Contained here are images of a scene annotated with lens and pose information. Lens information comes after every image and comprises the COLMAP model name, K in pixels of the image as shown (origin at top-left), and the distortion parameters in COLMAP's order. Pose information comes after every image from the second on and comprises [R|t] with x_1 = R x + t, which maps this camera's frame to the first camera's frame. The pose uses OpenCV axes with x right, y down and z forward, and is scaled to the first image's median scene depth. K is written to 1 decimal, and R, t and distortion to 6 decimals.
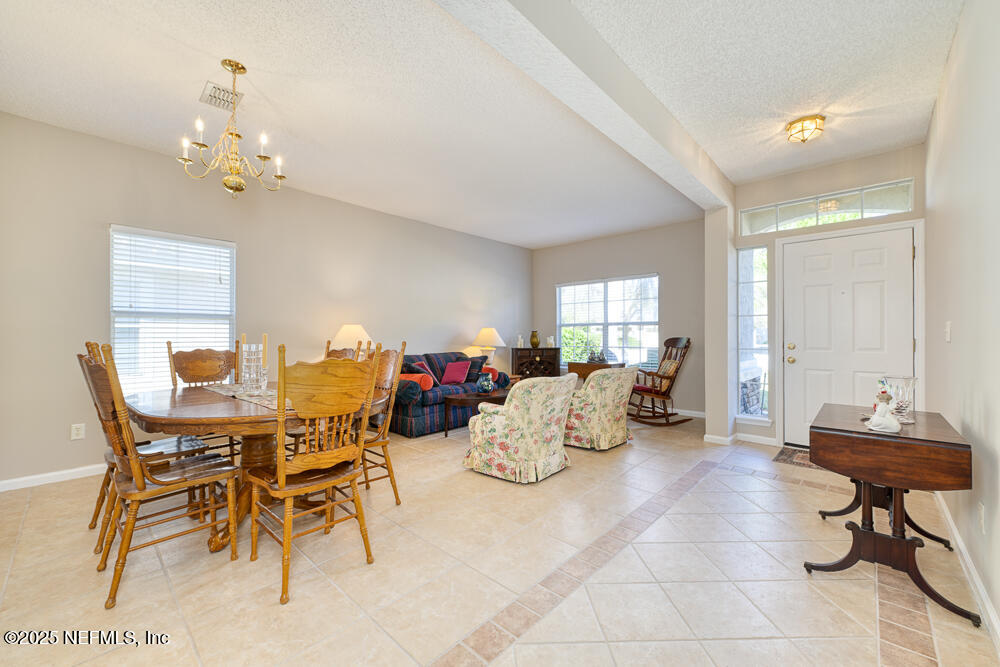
lens RADIAL K [[392.1, 0, 503.3], [0, 392.1, 334.4], [0, 0, 1]] dist [0.001340, -0.000408]
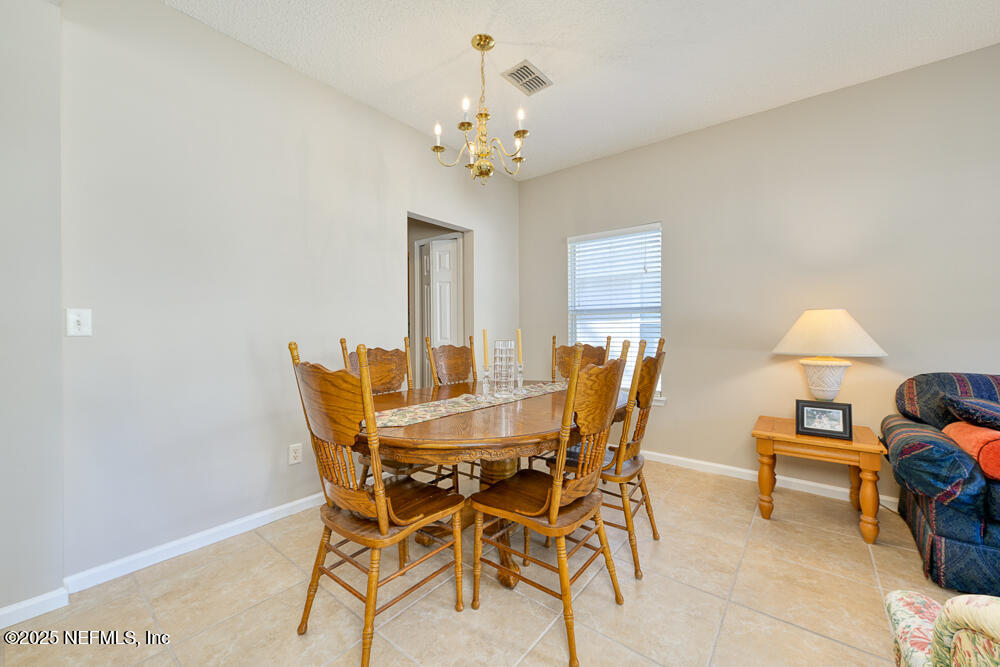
lens RADIAL K [[392.1, 0, 498.9], [0, 392.1, 331.6], [0, 0, 1]] dist [0.001340, -0.000408]
pose [[0.079274, 0.005681, -0.996837, 0.155441], [0.006382, 0.999960, 0.006206, -0.001488], [0.996832, -0.006854, 0.079235, 0.596515]]
